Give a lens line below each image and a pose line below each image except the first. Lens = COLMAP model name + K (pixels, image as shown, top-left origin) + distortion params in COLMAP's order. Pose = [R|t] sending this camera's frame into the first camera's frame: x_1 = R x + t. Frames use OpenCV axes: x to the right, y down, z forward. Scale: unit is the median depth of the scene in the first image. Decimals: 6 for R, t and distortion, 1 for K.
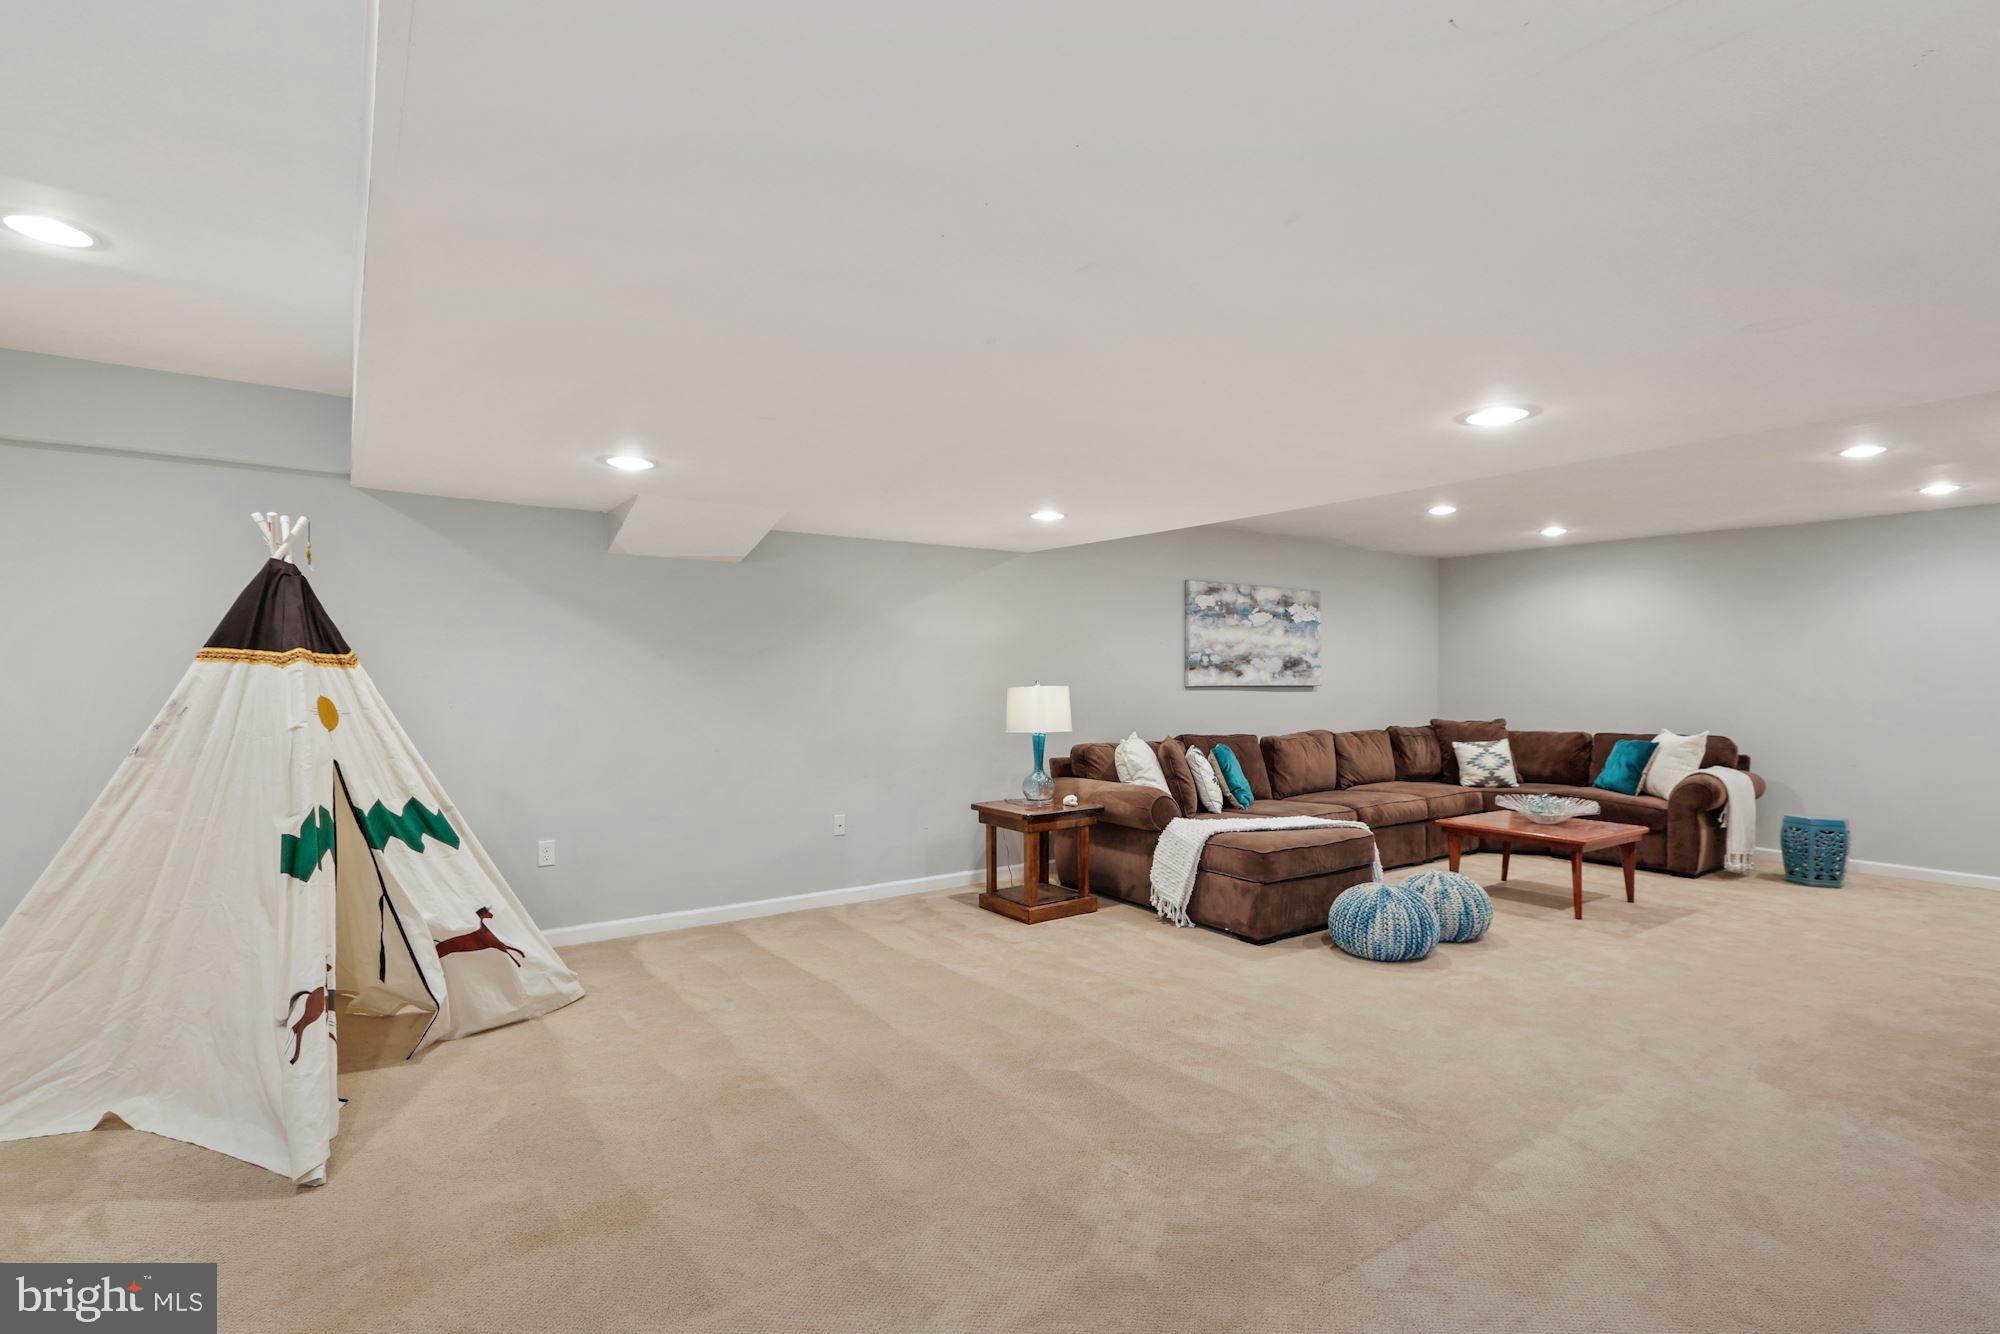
lens RADIAL K [[942.1, 0, 994.0], [0, 942.1, 662.9], [0, 0, 1]] dist [0.005389, -0.001583]
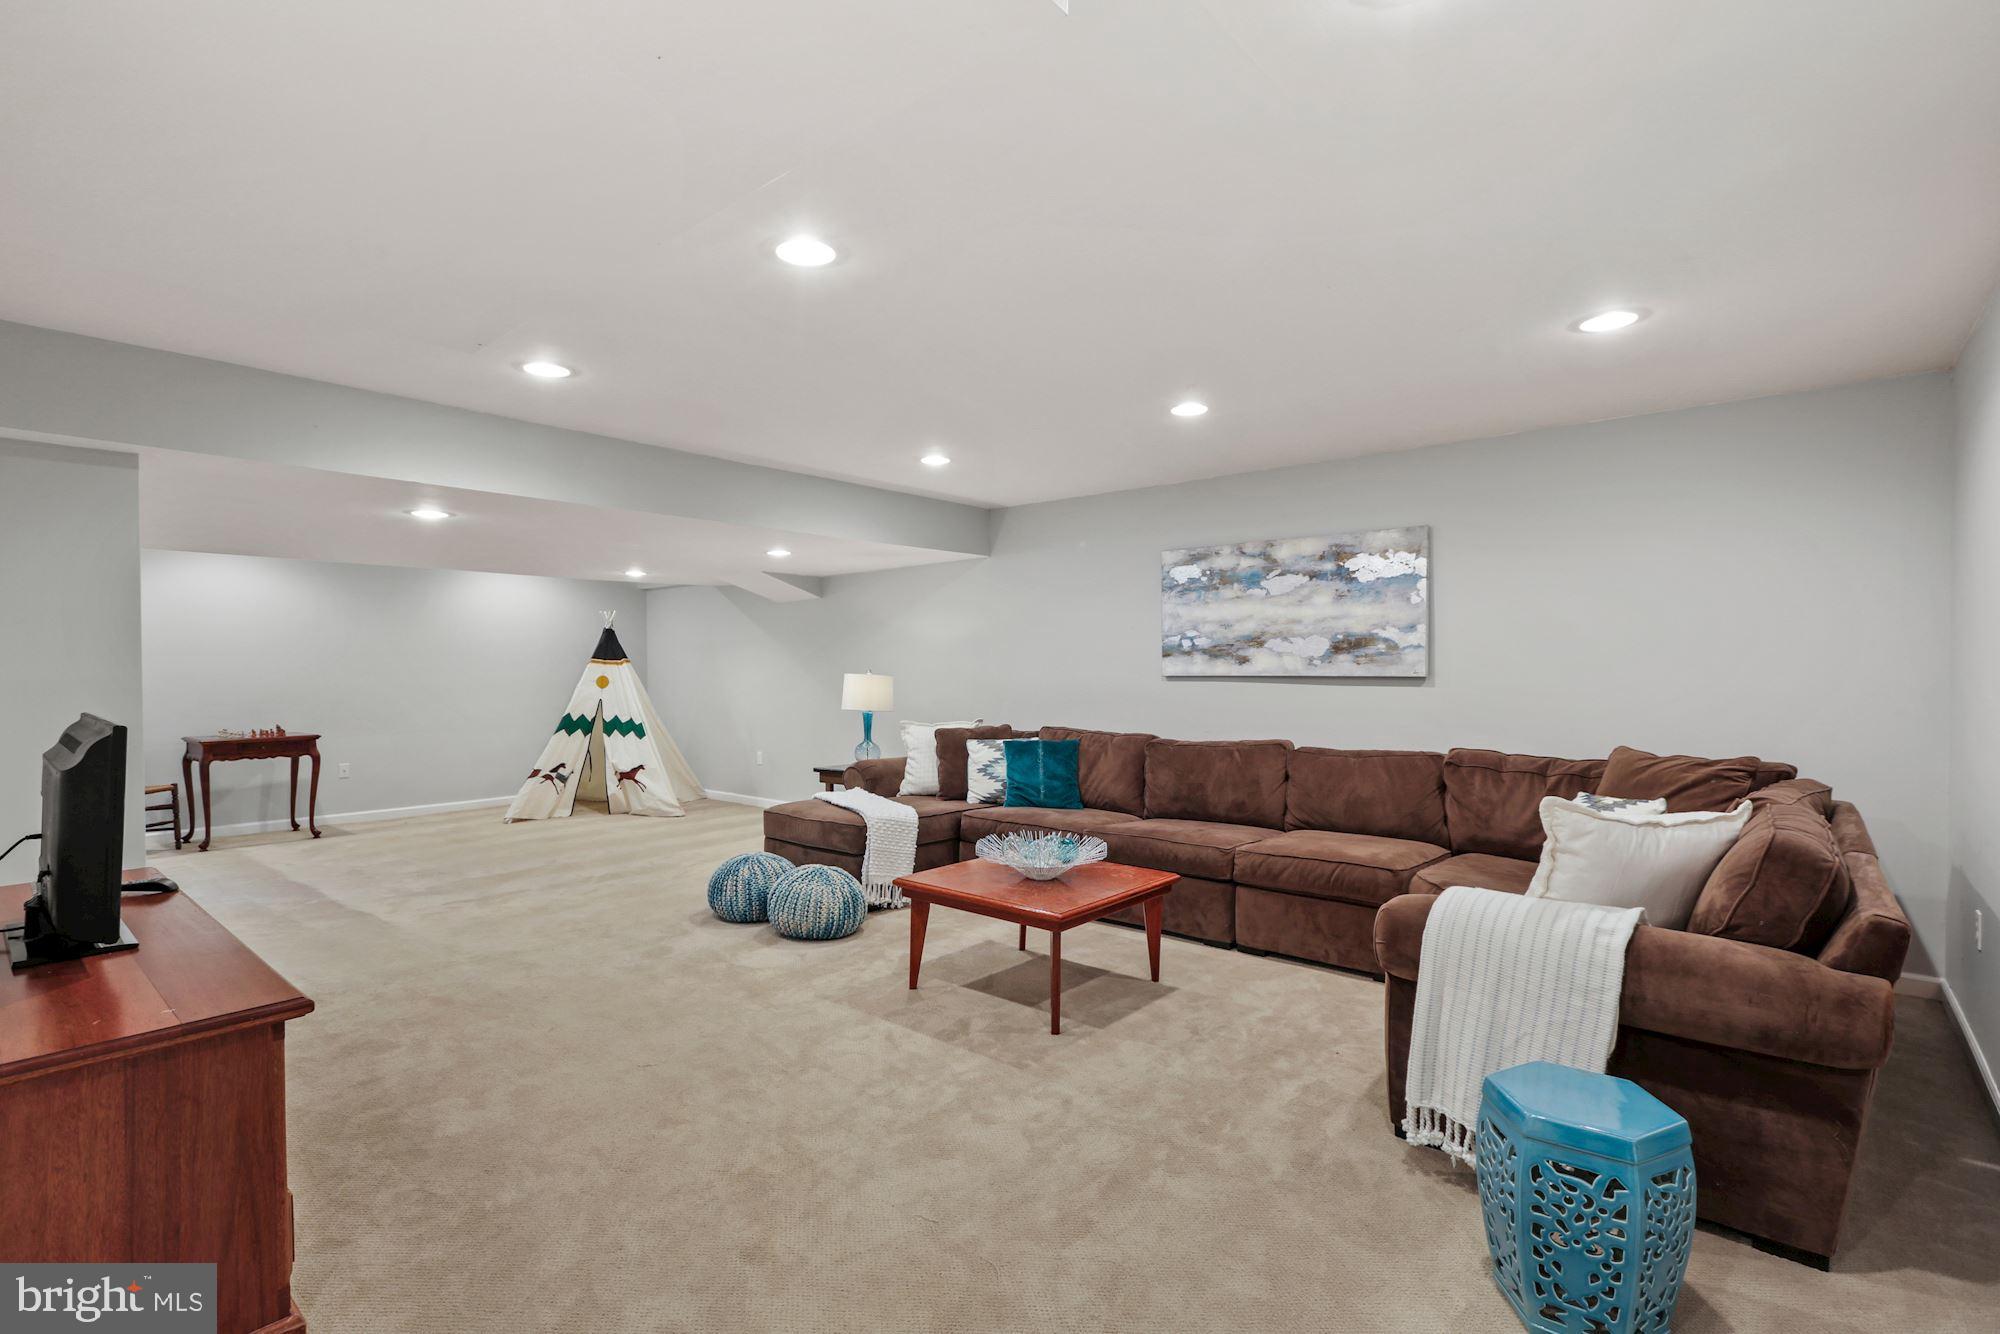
lens RADIAL K [[942.1, 0, 992.1], [0, 942.1, 672.5], [0, 0, 1]] dist [0.005389, -0.001583]
pose [[0.236761, 0.005742, -0.971551, 0.959183], [0.023337, 0.999660, 0.011595, 0.007857], [0.971288, -0.025418, 0.236547, 0.623185]]
